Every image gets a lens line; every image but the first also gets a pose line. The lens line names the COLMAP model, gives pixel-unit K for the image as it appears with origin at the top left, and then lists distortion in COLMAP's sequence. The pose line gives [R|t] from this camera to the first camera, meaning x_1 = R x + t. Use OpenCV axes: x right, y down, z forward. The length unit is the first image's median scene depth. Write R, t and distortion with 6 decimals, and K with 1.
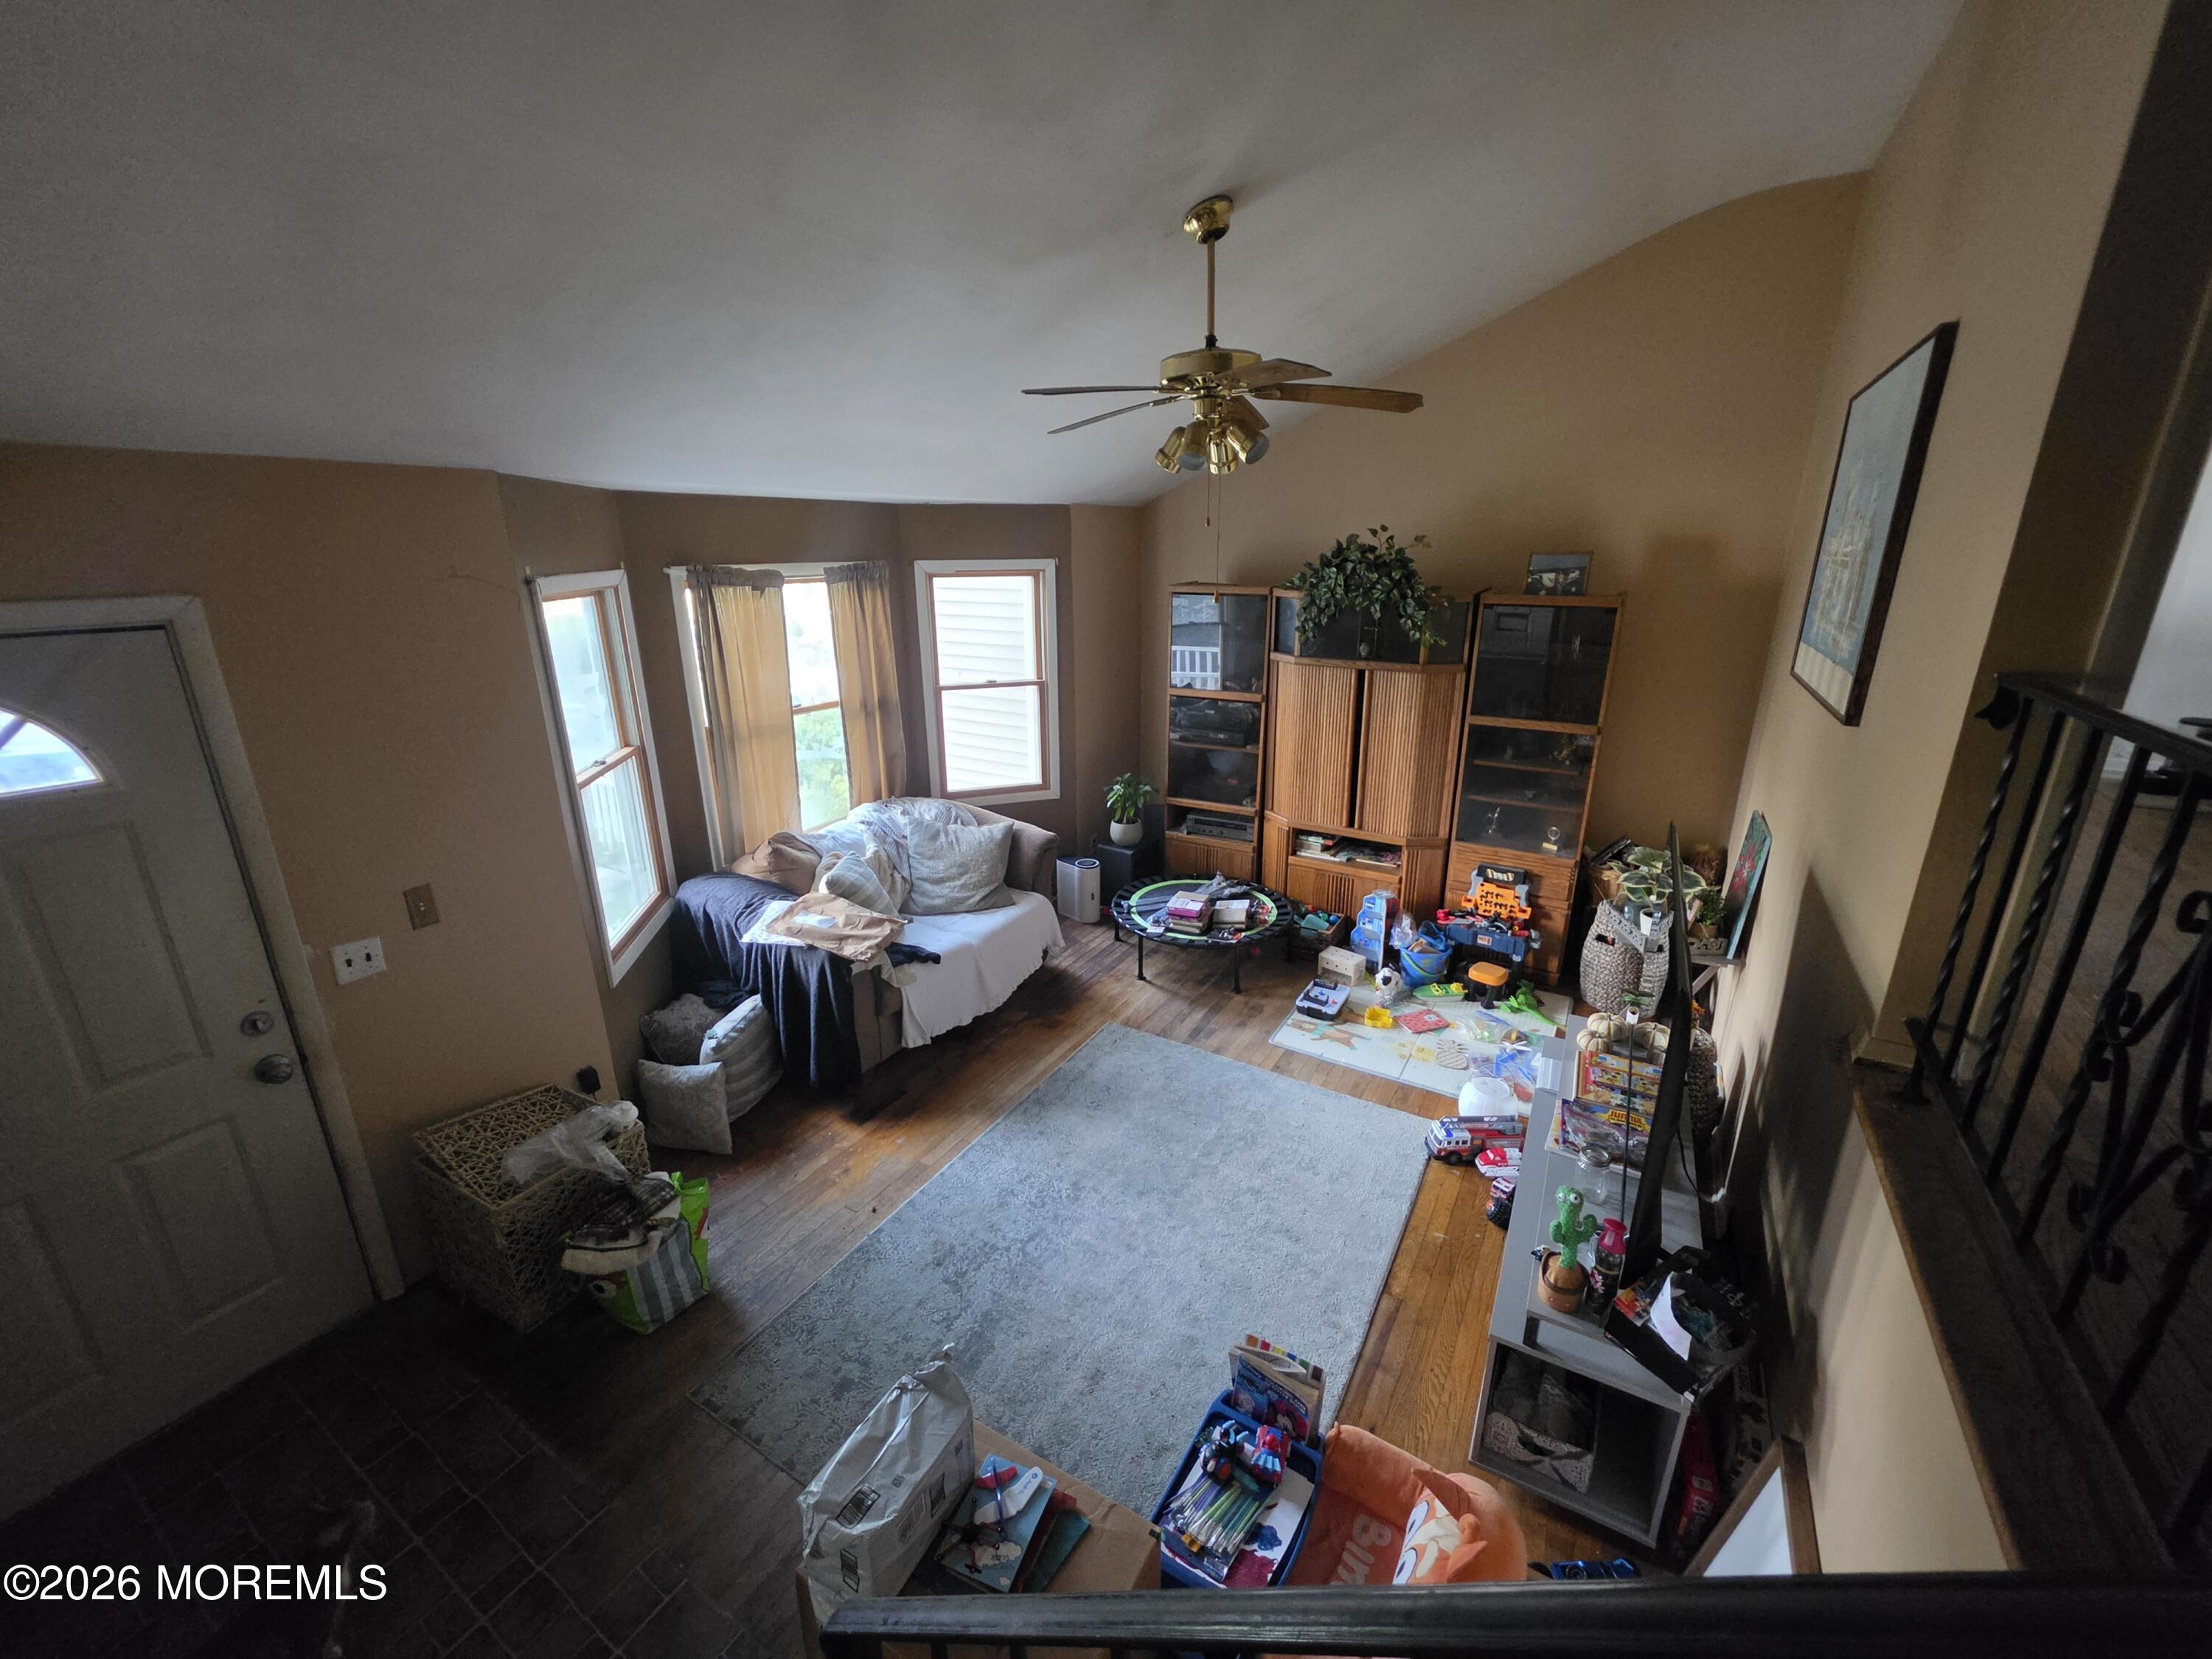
lens RADIAL K [[890.4, 0, 1115.5], [0, 890.4, 824.4], [0, 0, 1]] dist [-0.002526, -0.000618]
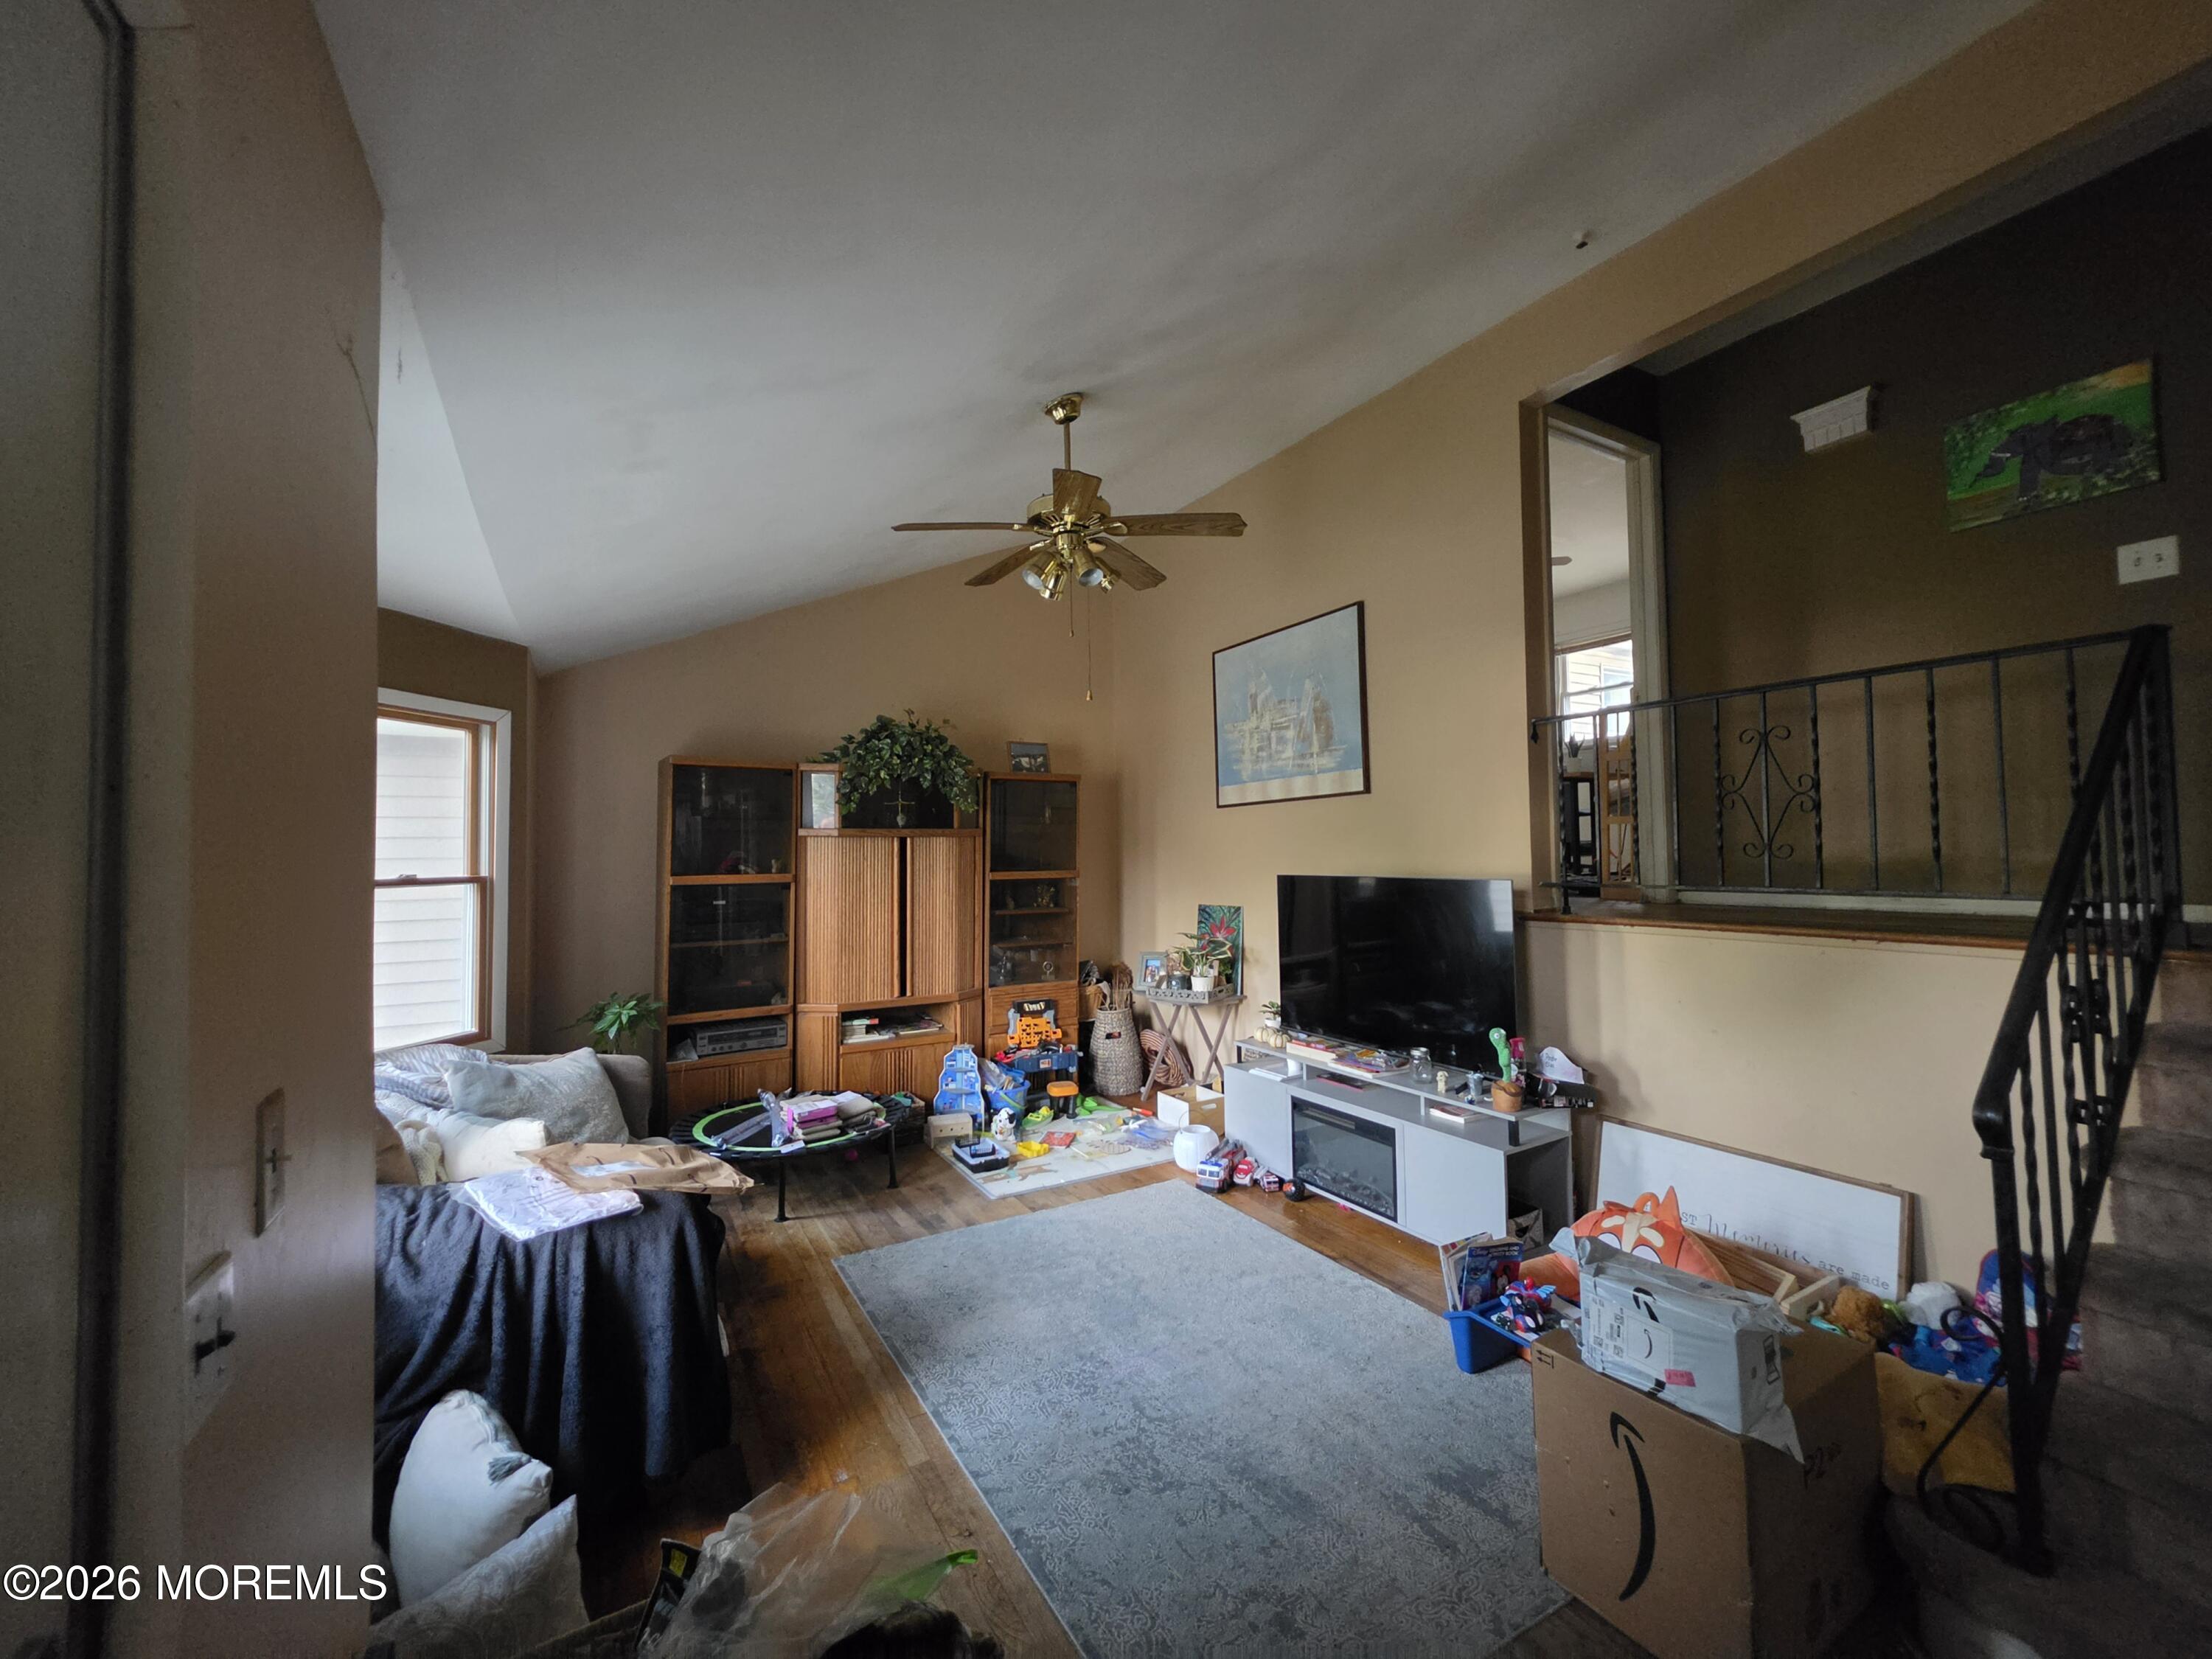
lens RADIAL K [[890.4, 0, 1115.5], [0, 890.4, 824.4], [0, 0, 1]] dist [-0.002526, -0.000618]
pose [[0.481469, 0.026108, 0.876074, -0.535580], [0.276435, 0.944015, -0.180054, 0.071864], [-0.831728, 0.328868, 0.447297, 0.322098]]
